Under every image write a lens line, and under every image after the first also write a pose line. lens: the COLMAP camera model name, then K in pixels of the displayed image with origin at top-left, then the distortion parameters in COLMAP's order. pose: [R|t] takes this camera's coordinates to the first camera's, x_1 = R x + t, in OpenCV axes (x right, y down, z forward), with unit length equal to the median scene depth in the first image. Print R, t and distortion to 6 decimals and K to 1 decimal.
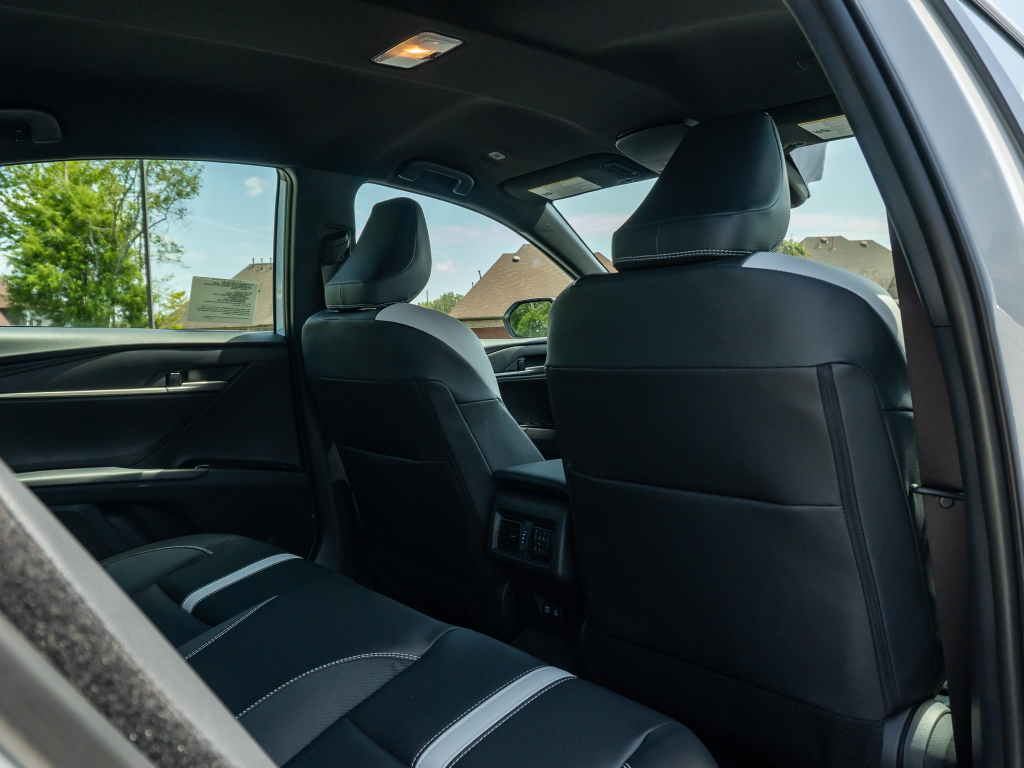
lens RADIAL K [[779.7, 0, 517.6], [0, 779.7, 408.2], [0, 0, 1]] dist [-0.024342, 0.010785]
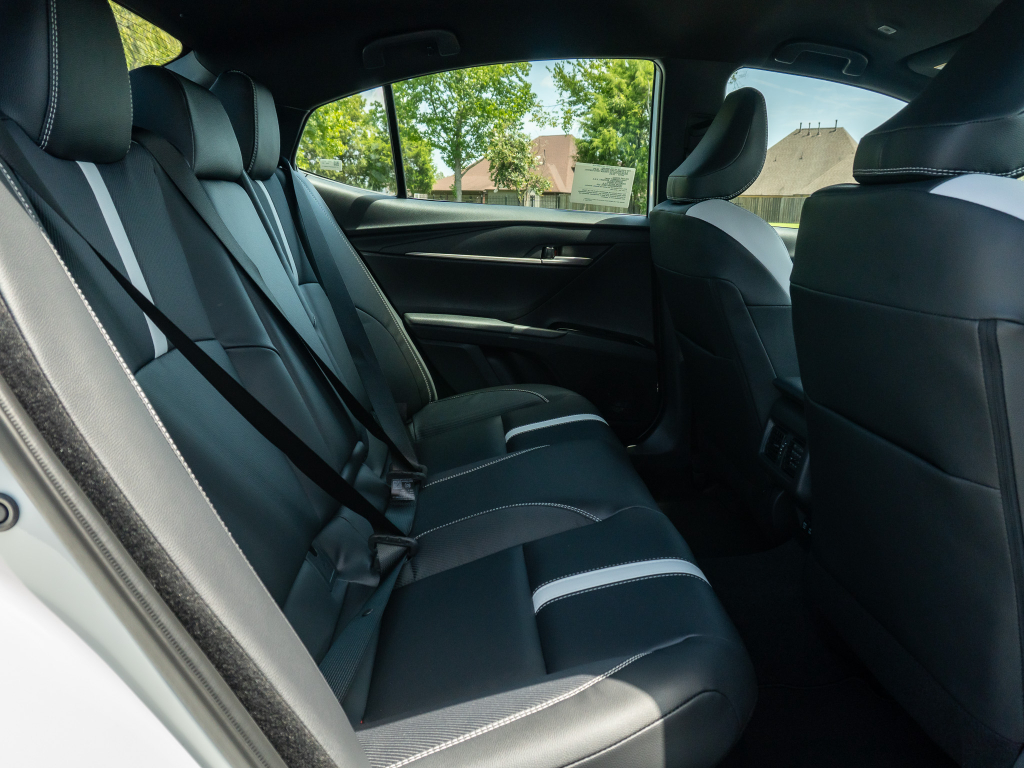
lens RADIAL K [[779.7, 0, 527.2], [0, 779.7, 416.6], [0, 0, 1]] dist [-0.024342, 0.010785]
pose [[0.784037, 0.215681, -0.582037, 0.244269], [-0.110553, 0.971219, 0.210977, -0.036265], [0.610789, -0.101068, 0.785316, 0.017384]]
